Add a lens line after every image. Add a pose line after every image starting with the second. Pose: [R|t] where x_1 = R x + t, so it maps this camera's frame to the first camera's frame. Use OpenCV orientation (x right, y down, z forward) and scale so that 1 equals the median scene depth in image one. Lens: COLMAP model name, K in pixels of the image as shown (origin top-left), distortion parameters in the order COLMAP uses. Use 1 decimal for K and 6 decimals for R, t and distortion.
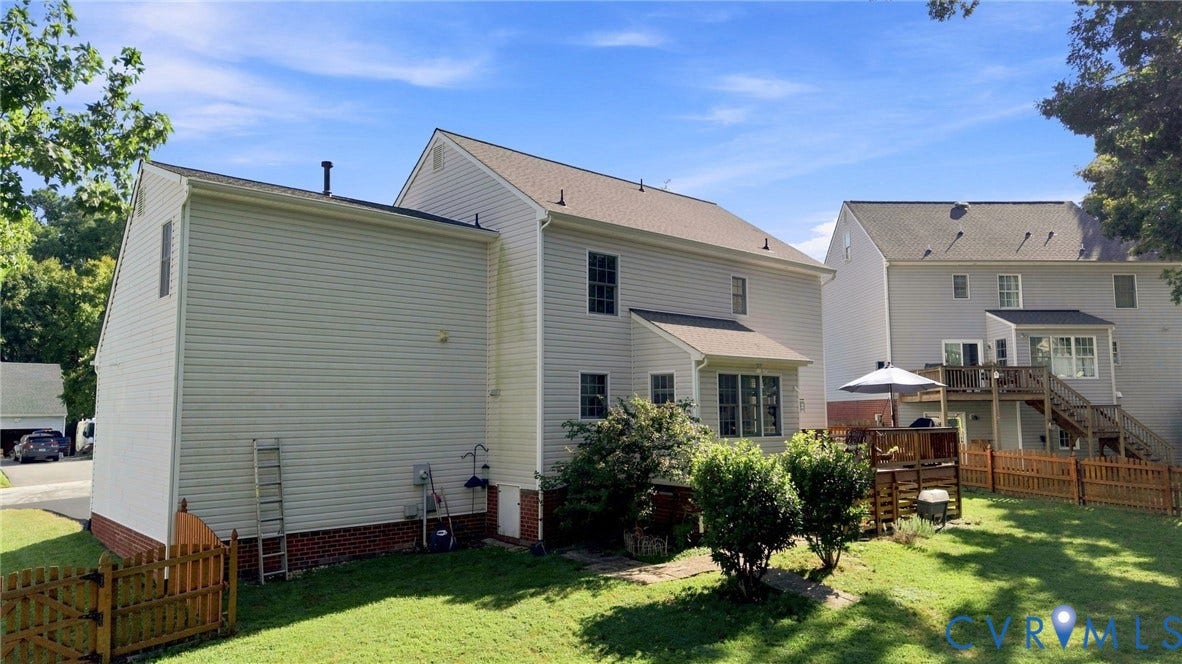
lens RADIAL K [[791.7, 0, 591.0], [0, 791.7, 332.0], [0, 0, 1]] dist [0.050783, -0.049931]
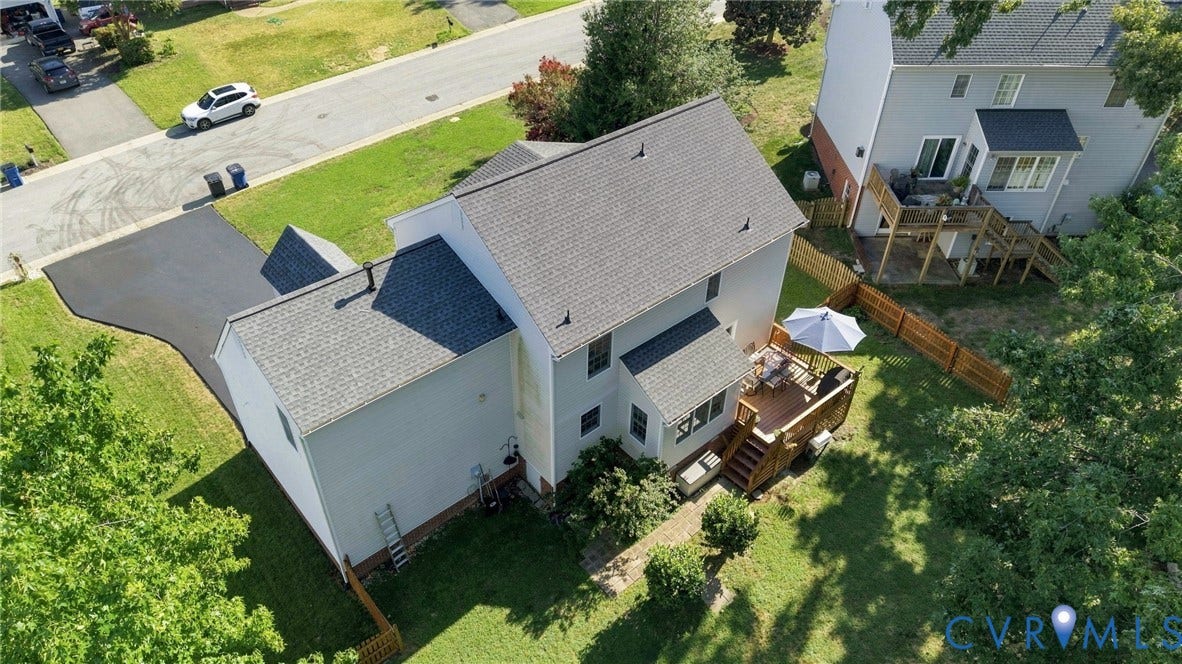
lens RADIAL K [[791.7, 0, 591.0], [0, 791.7, 332.0], [0, 0, 1]] dist [0.050783, -0.049931]
pose [[0.999756, 0.021563, 0.004706, -0.005142], [-0.018585, 0.707517, 0.706451, -1.016831], [0.011904, -0.706367, 0.707746, 0.106660]]
